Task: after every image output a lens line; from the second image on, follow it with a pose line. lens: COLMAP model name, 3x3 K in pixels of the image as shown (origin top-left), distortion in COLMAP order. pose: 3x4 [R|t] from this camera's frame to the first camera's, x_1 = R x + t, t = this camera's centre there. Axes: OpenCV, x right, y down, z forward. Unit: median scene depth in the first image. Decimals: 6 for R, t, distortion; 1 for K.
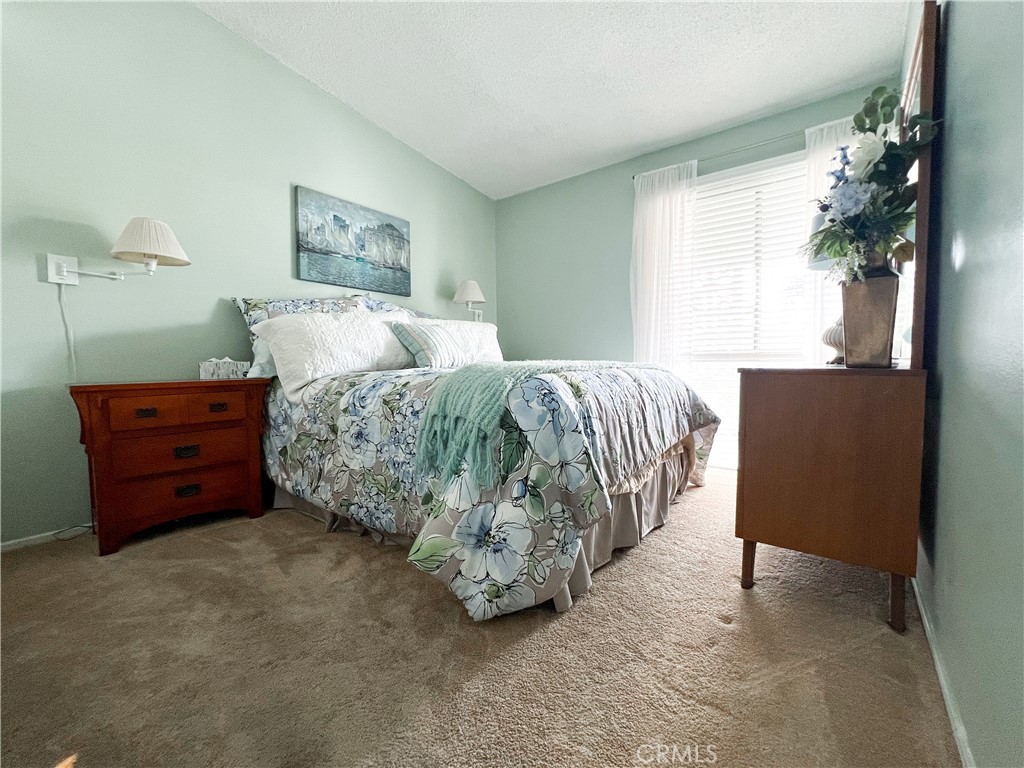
lens RADIAL K [[436.1, 0, 512.0], [0, 436.1, 384.0], [0, 0, 1]] dist [-0.000738, 0.000102]
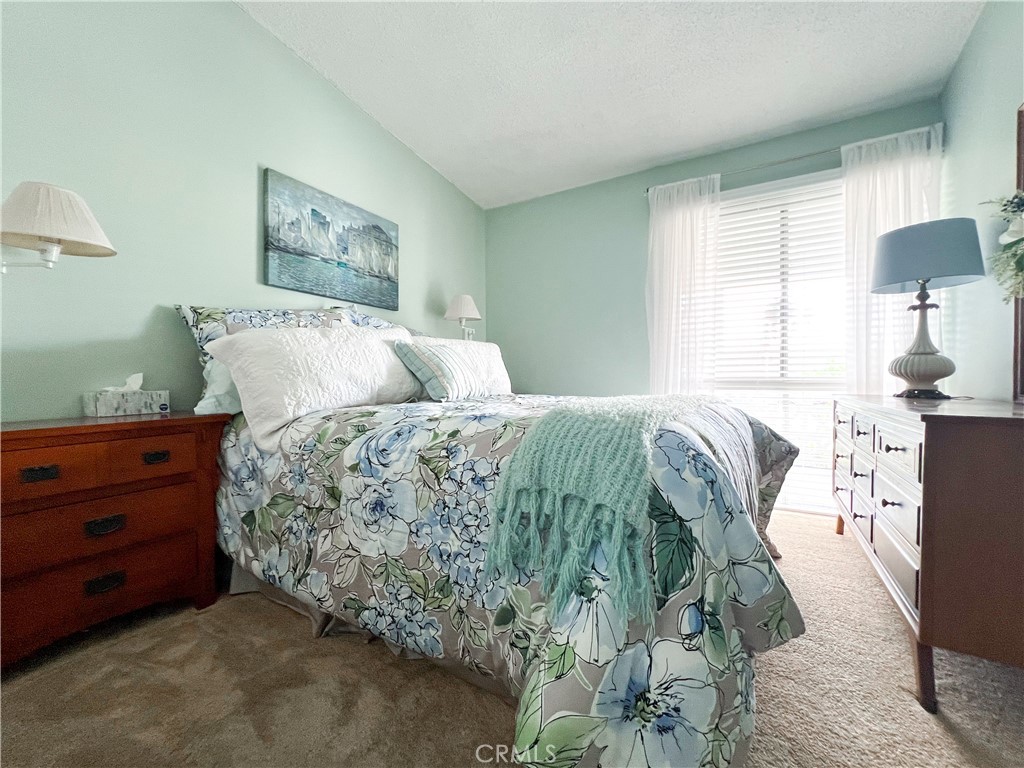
lens RADIAL K [[420.1, 0, 512.0], [0, 420.1, 384.0], [0, 0, 1]] dist [-0.000927, -0.000316]
pose [[0.991896, 0.005320, 0.126938, -0.174249], [-0.000626, 0.999315, -0.036989, -0.039453], [-0.127048, 0.036610, 0.991221, 0.238047]]
